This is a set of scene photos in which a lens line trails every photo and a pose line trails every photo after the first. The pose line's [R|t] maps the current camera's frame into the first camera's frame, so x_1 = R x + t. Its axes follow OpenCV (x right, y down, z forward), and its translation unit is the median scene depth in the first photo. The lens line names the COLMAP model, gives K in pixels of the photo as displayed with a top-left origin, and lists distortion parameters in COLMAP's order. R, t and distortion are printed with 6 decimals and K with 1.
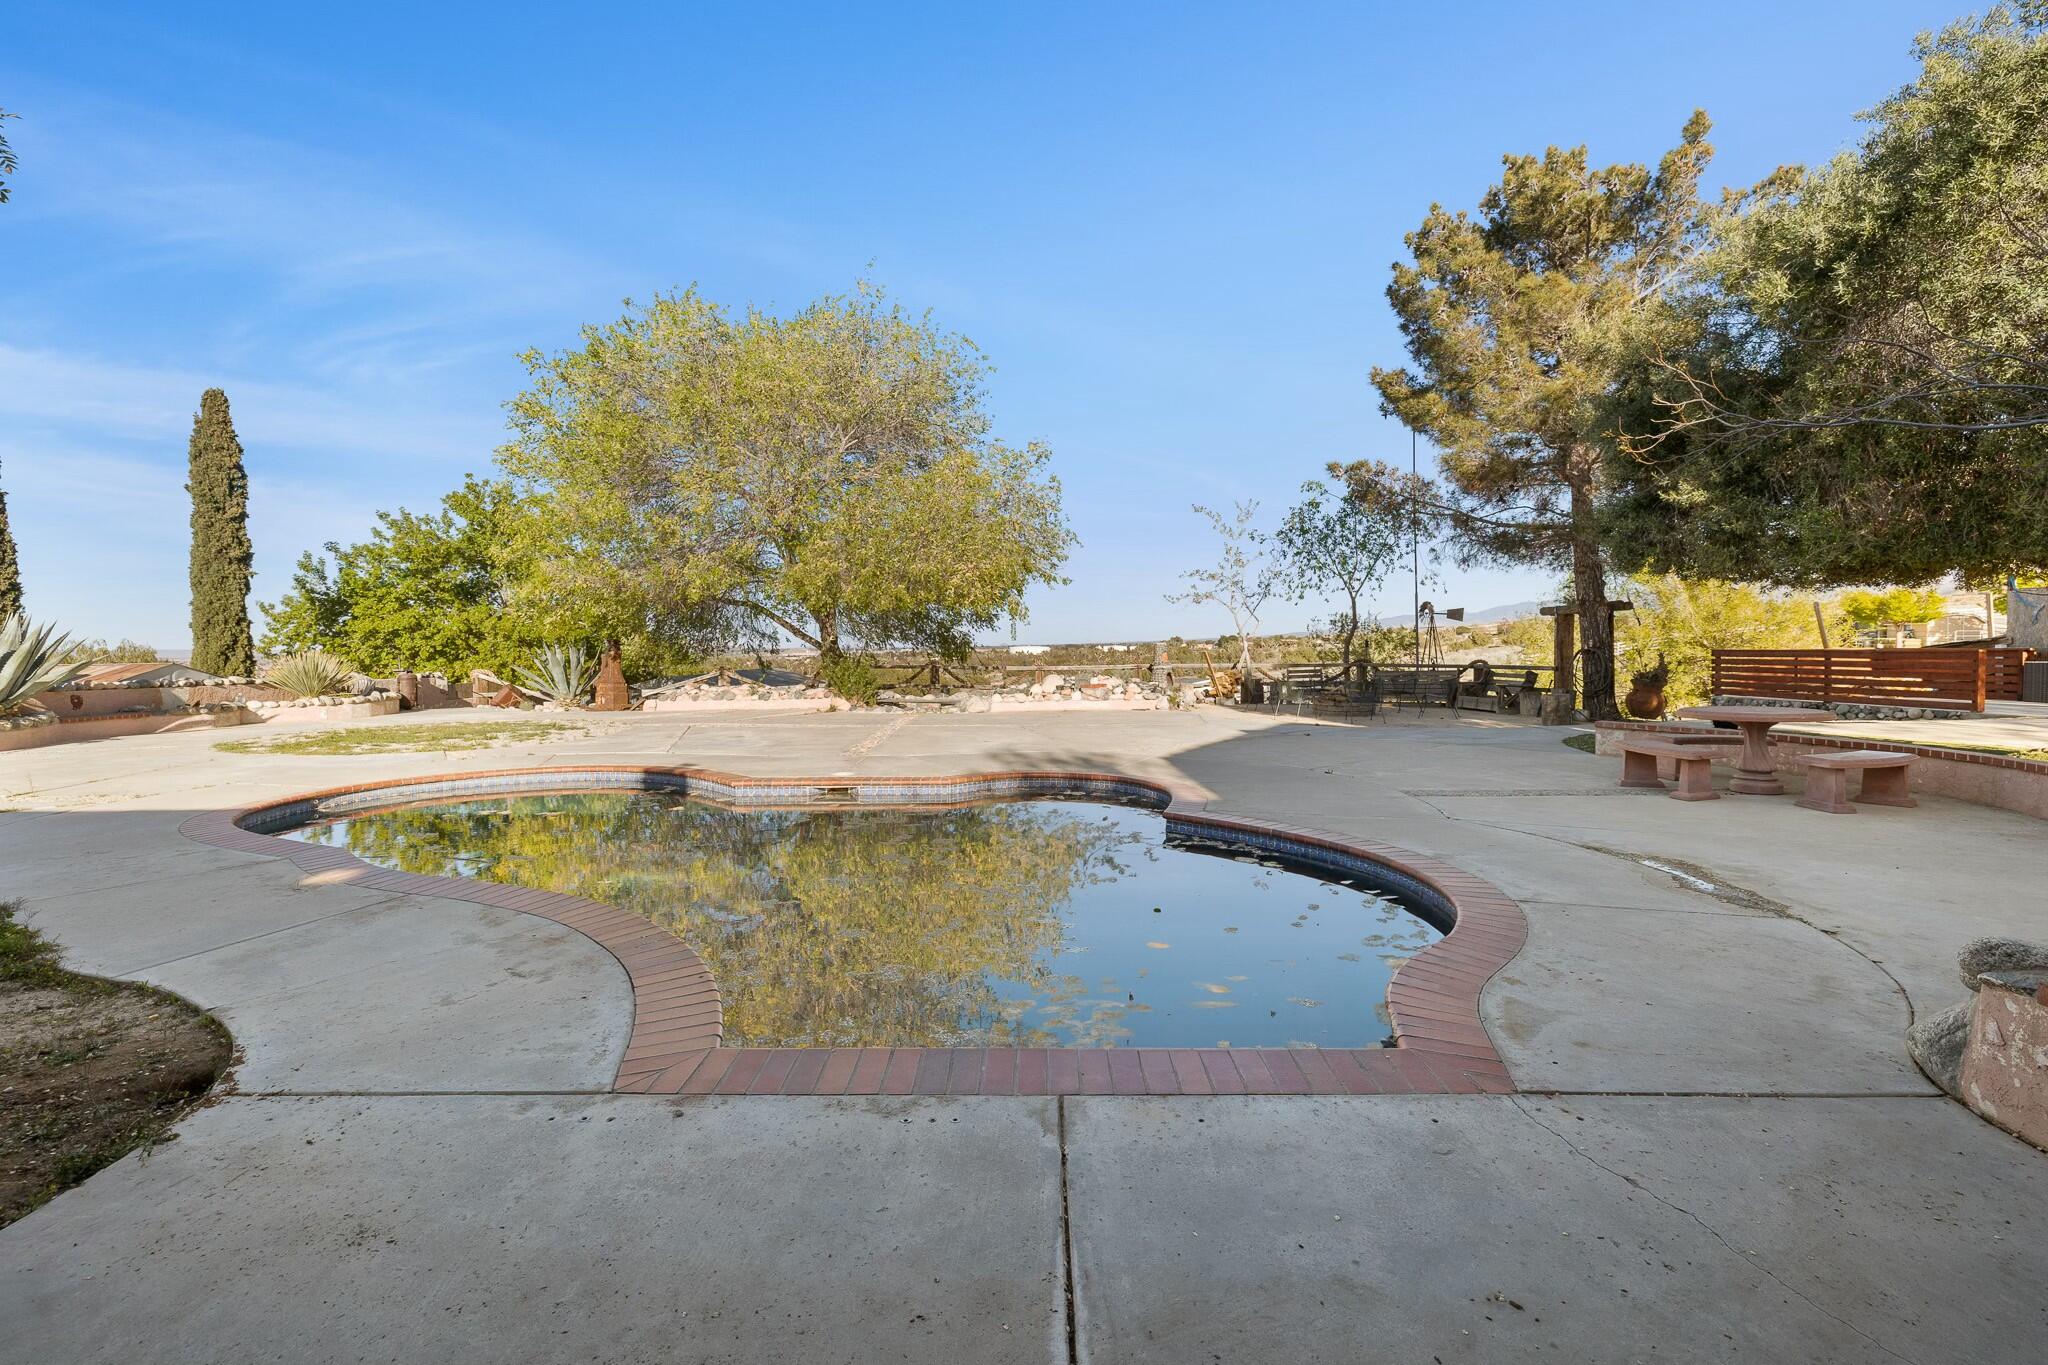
lens RADIAL K [[885.3, 0, 1023.5], [0, 885.3, 640.6], [0, 0, 1]] dist [-0.000253, -0.000039]
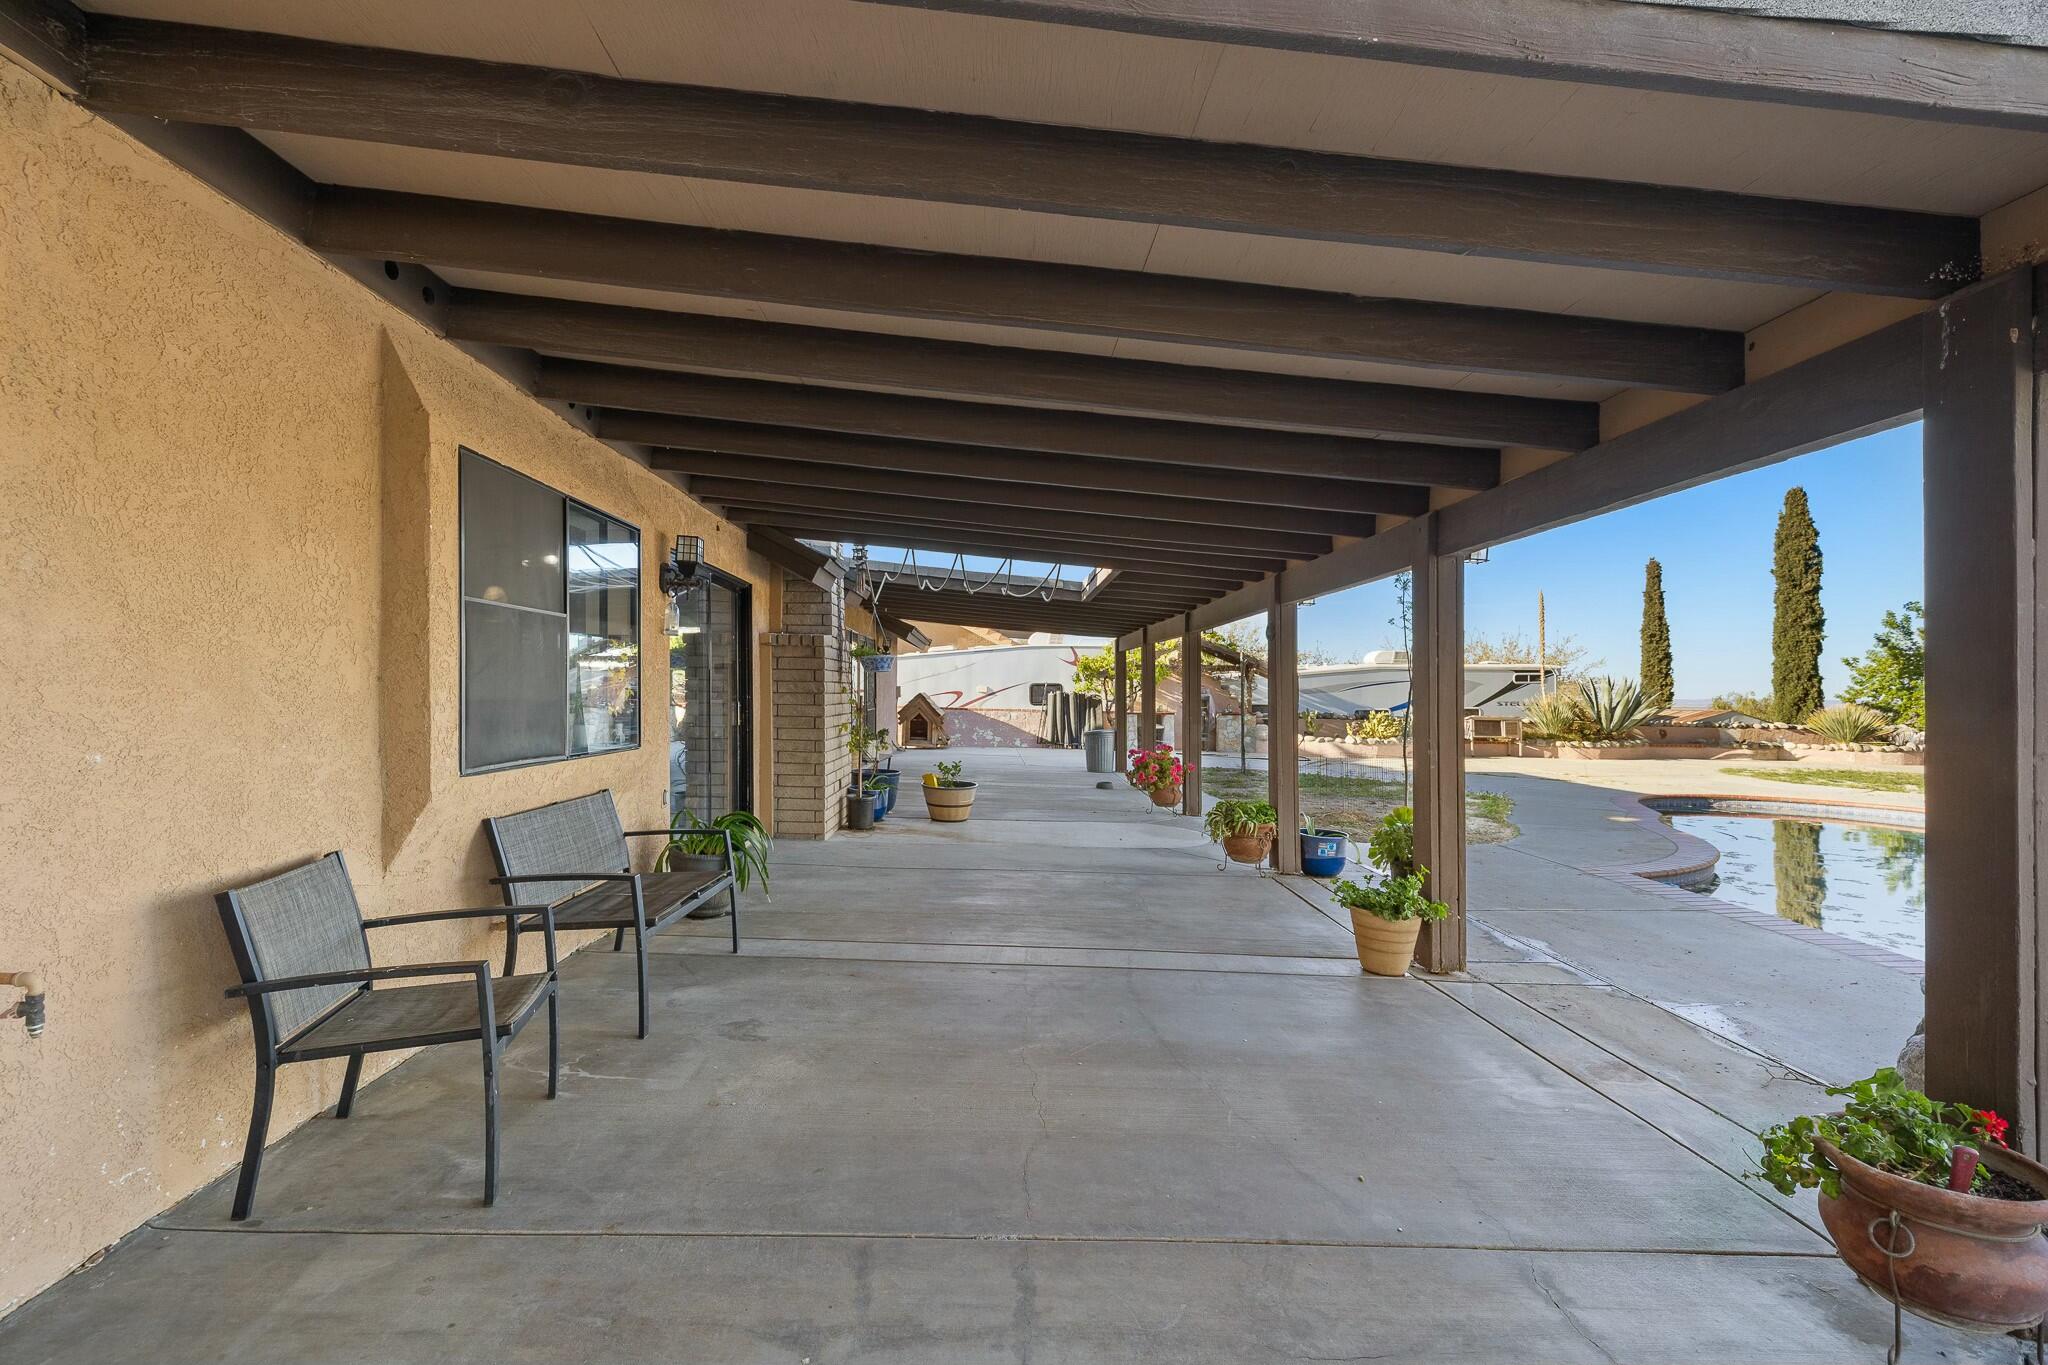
lens RADIAL K [[954.3, 0, 1024.0], [0, 954.3, 682.5], [0, 0, 1]] dist [-0.001043, 0.000016]
pose [[0.049803, -0.000619, -0.998759, 0.357910], [-0.004146, 0.999991, -0.000827, -0.009710], [0.998750, 0.004182, 0.049799, -0.132273]]
